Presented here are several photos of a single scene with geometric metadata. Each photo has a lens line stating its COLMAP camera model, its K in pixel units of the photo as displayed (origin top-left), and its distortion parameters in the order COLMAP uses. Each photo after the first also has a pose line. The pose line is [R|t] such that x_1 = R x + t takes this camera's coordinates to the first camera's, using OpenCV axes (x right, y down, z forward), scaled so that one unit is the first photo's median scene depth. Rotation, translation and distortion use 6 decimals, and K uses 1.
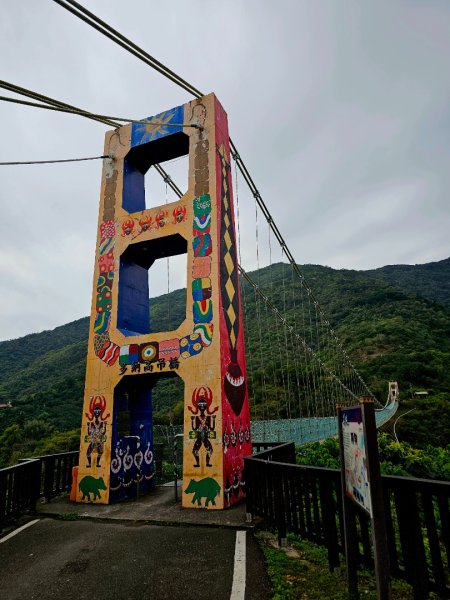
lens RADIAL K [[402.9, 0, 225.2], [0, 402.9, 300.4], [0, 0, 1]] dist [0.049522, -0.008936]
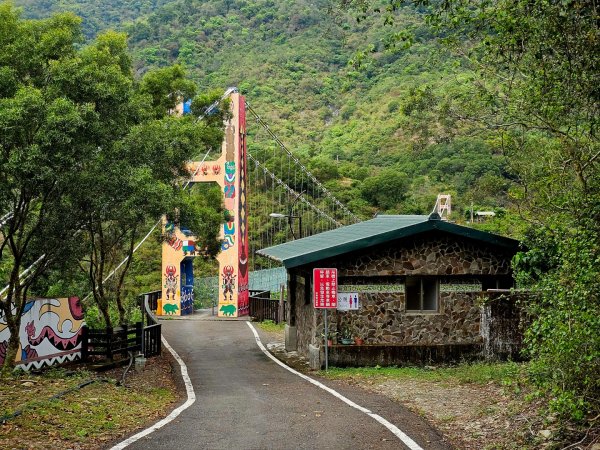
lens RADIAL K [[800.6, 0, 298.8], [0, 800.6, 226.6], [0, 0, 1]] dist [0.139008, 0.000000]
pose [[0.982926, 0.039418, 0.179730, -0.434122], [-0.085665, 0.962501, 0.257398, -1.036085], [-0.162844, -0.268400, 0.949444, -2.833473]]
